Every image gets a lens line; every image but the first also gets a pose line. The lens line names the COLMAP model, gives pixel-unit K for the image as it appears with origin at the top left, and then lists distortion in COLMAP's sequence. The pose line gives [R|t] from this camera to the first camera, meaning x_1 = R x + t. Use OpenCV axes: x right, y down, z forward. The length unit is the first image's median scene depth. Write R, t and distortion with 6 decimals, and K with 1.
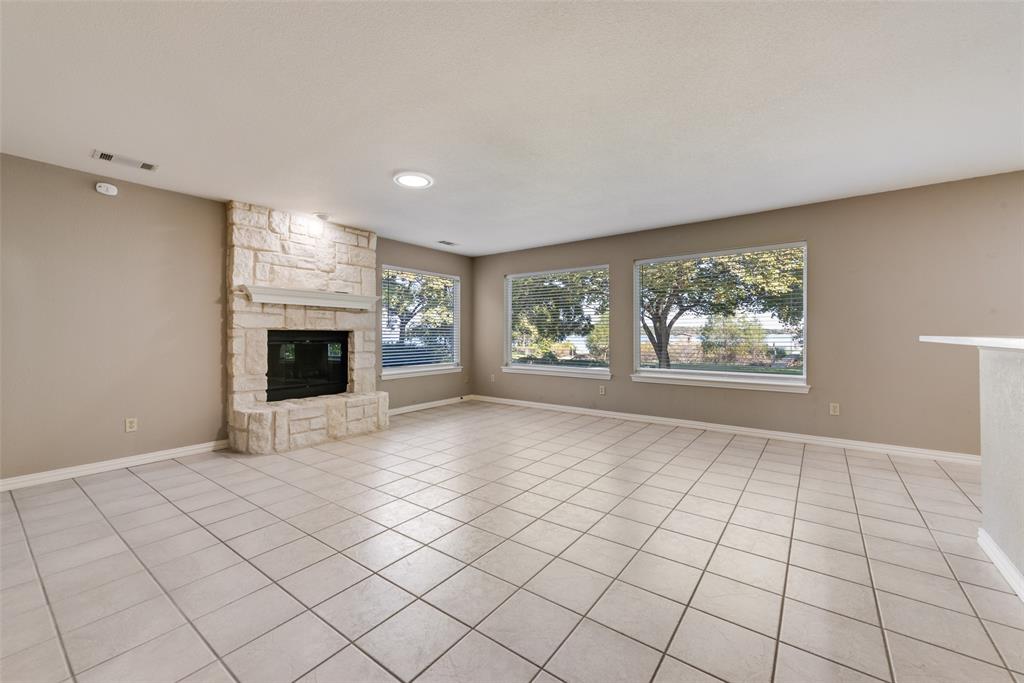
lens RADIAL K [[406.9, 0, 518.7], [0, 406.9, 335.4], [0, 0, 1]] dist [0.015940, -0.002821]
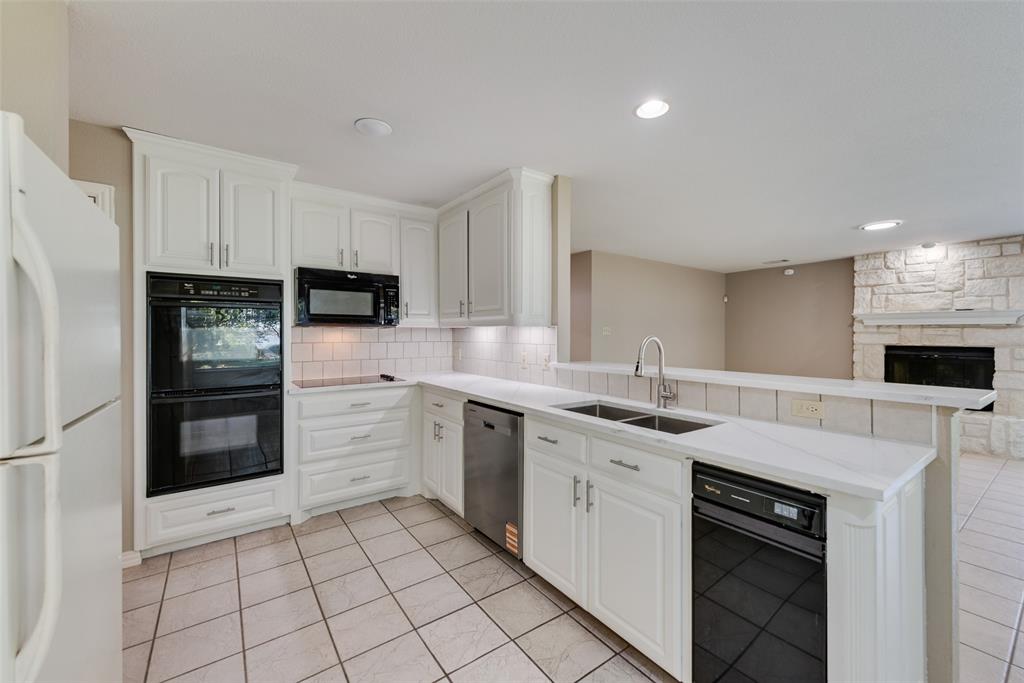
lens RADIAL K [[406.9, 0, 513.5], [0, 406.9, 335.2], [0, 0, 1]] dist [0.015940, -0.002821]
pose [[-0.303739, -0.000475, -0.952755, 0.868776], [-0.005057, 0.999987, 0.001114, -0.036348], [0.952742, 0.005156, -0.303738, 0.243420]]
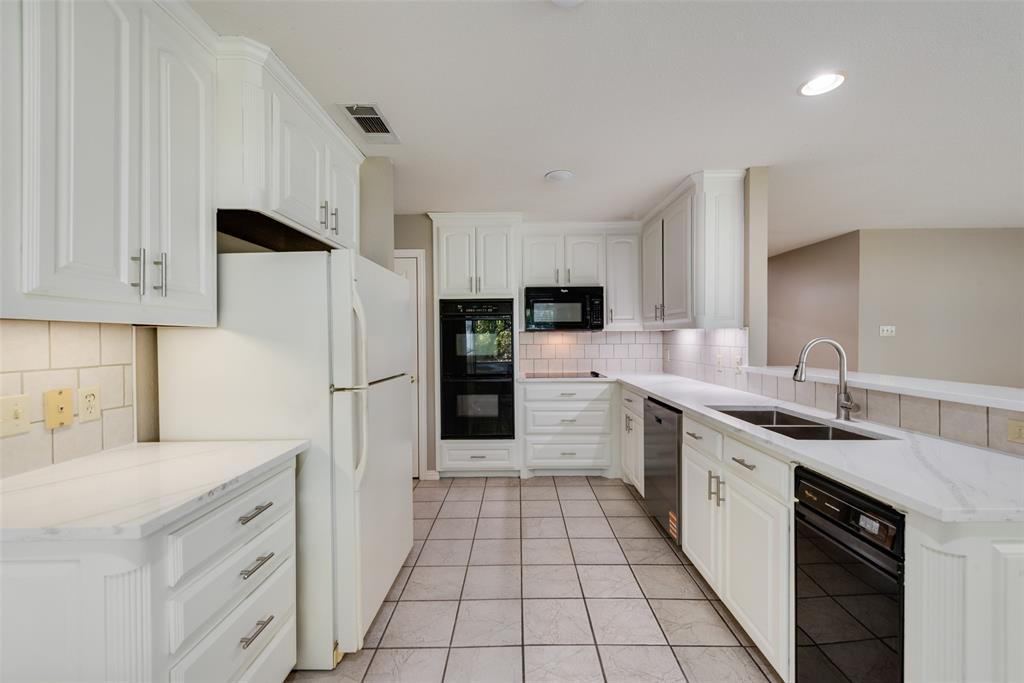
lens RADIAL K [[406.9, 0, 516.4], [0, 406.9, 344.2], [0, 0, 1]] dist [0.015940, -0.002821]
pose [[-0.805367, 0.012880, -0.592637, 0.879376], [0.002726, 0.999834, 0.018026, -0.037302], [0.592770, 0.012902, -0.805268, 0.392860]]
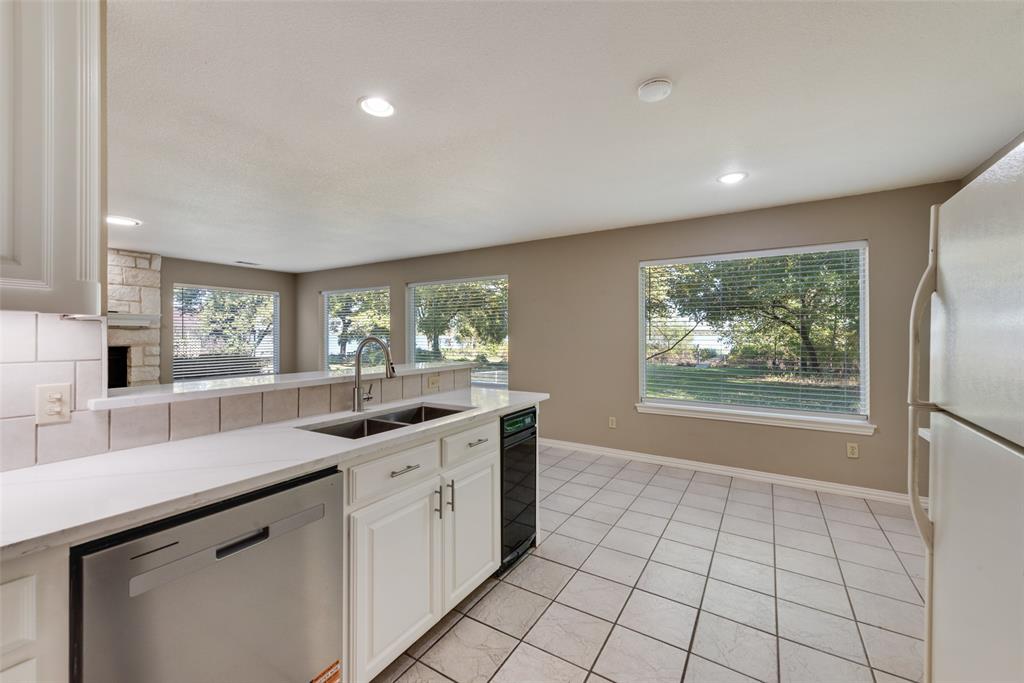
lens RADIAL K [[406.9, 0, 514.8], [0, 406.9, 334.7], [0, 0, 1]] dist [0.015940, -0.002821]
pose [[0.995505, -0.001164, 0.094698, 0.518882], [0.001644, 0.999986, -0.004992, -0.036112], [-0.094691, 0.005125, 0.995494, -0.181756]]
